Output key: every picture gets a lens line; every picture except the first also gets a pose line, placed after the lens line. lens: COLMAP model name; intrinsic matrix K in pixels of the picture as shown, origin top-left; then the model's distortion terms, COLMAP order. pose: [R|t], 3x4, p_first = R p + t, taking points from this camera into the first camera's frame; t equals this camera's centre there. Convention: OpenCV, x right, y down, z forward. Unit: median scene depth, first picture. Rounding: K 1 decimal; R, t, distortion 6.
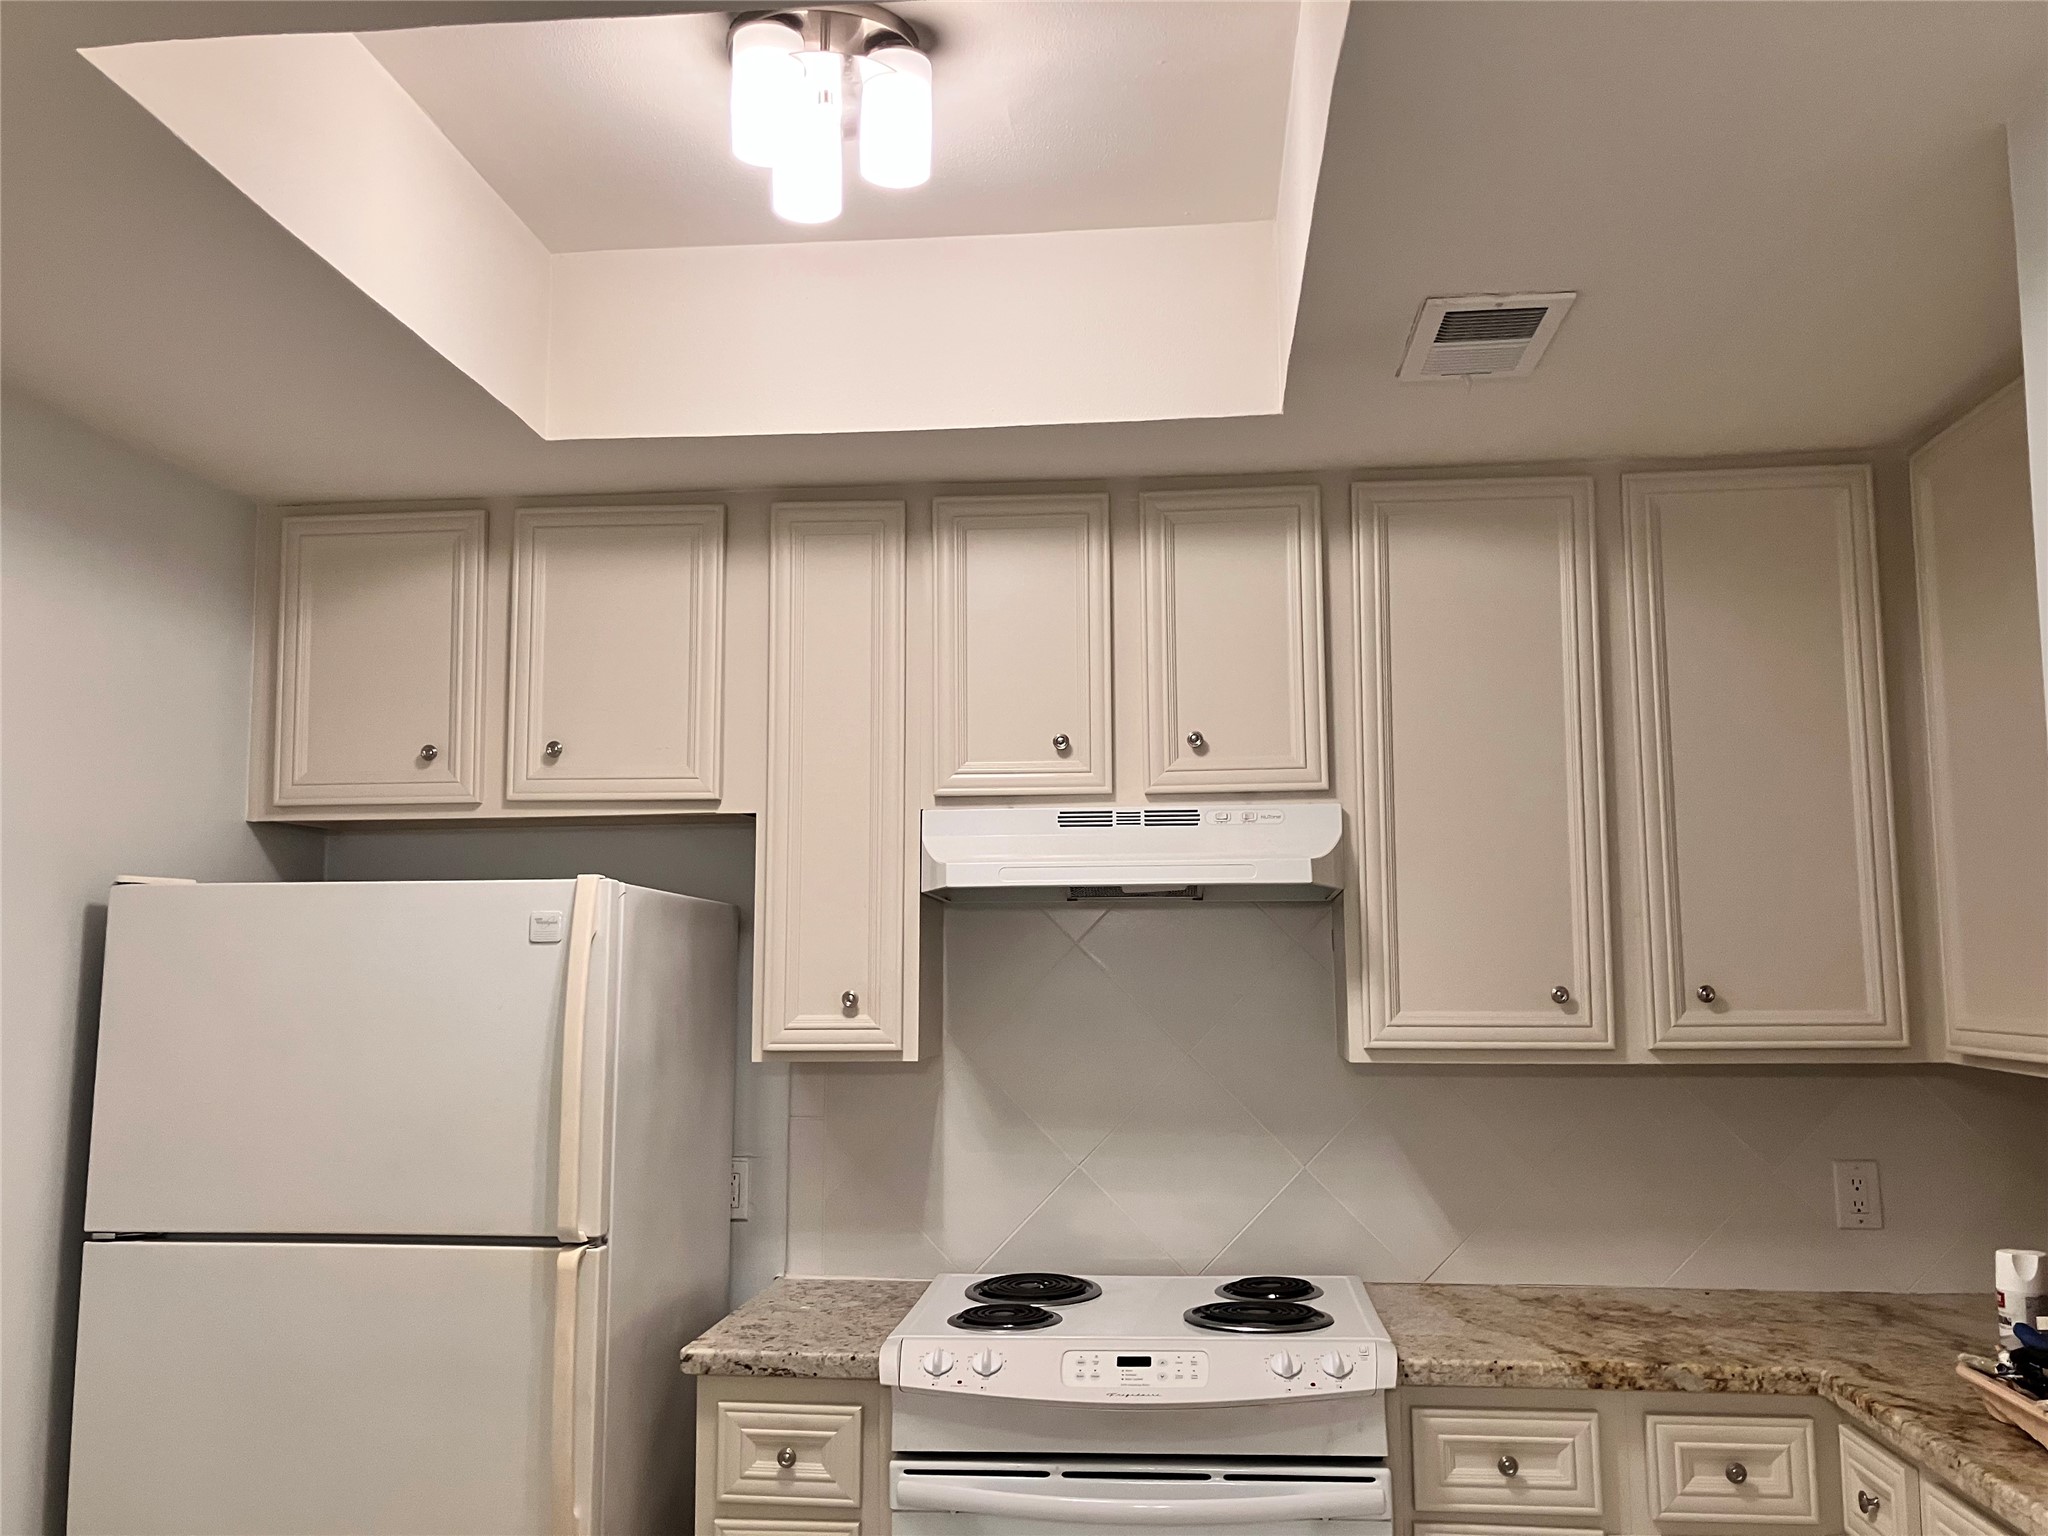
lens RADIAL K [[1703.8, 0, 1019.0], [0, 1703.8, 774.4], [0, 0, 1]] dist [0.021686, -0.027817]
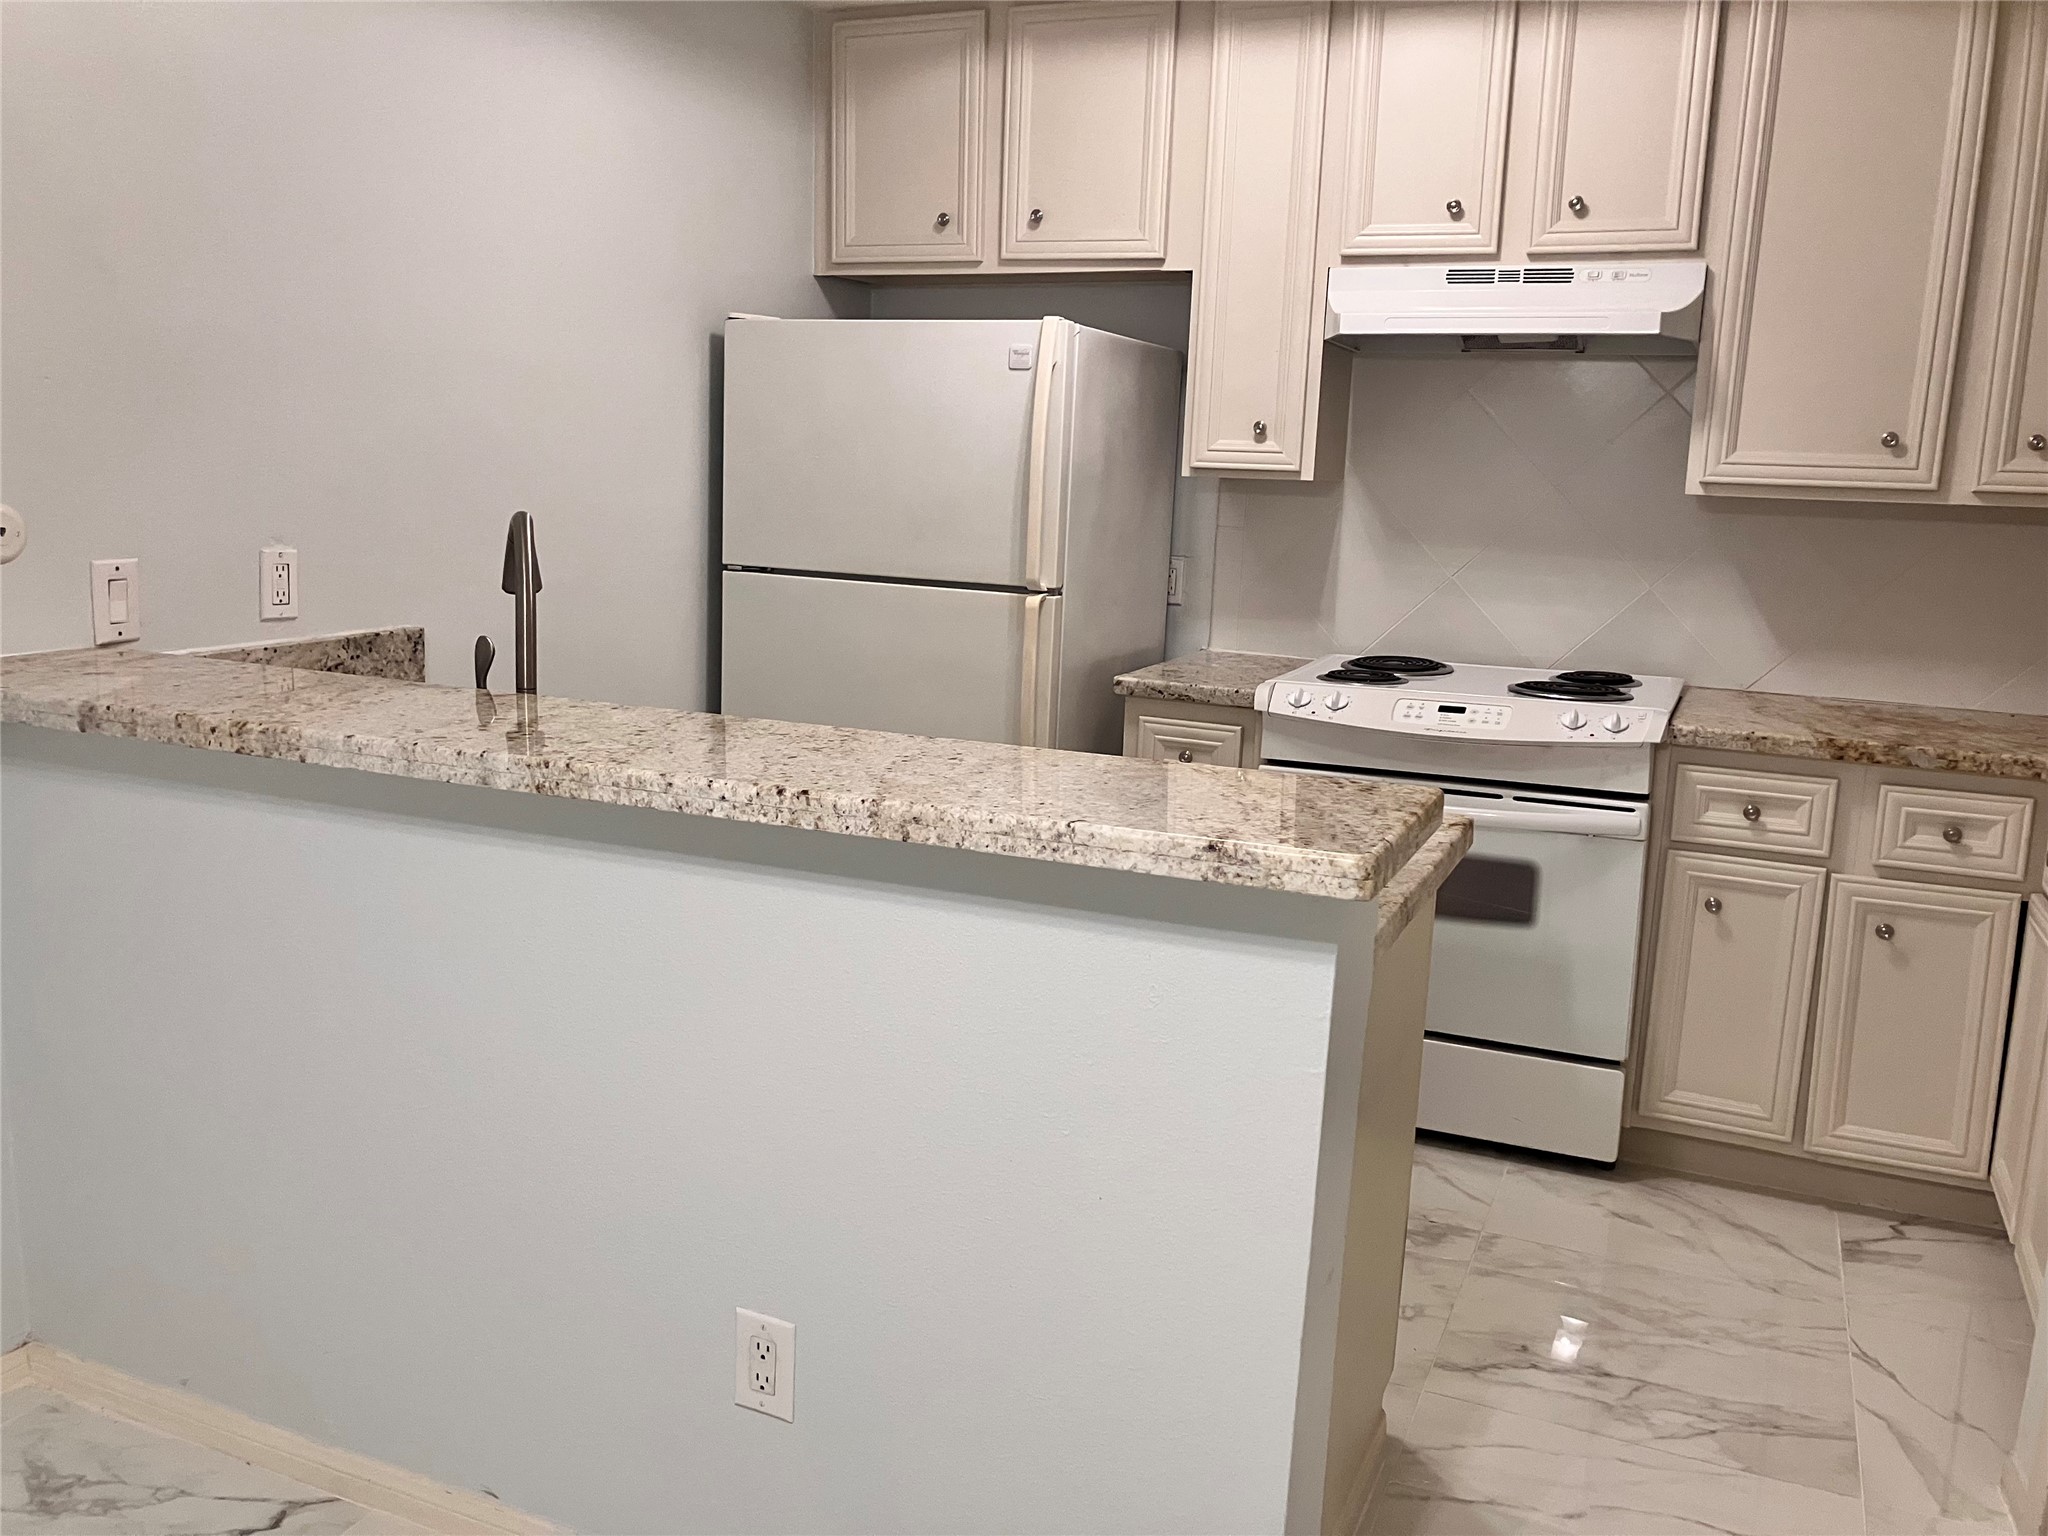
lens RADIAL K [[1703.8, 0, 978.7], [0, 1703.8, 758.4], [0, 0, 1]] dist [0.021686, -0.027817]
pose [[0.945315, 0.093379, -0.312506, 0.121516], [-0.000999, 0.958964, 0.283525, 0.011922], [0.326157, -0.267708, 0.906617, -0.265881]]
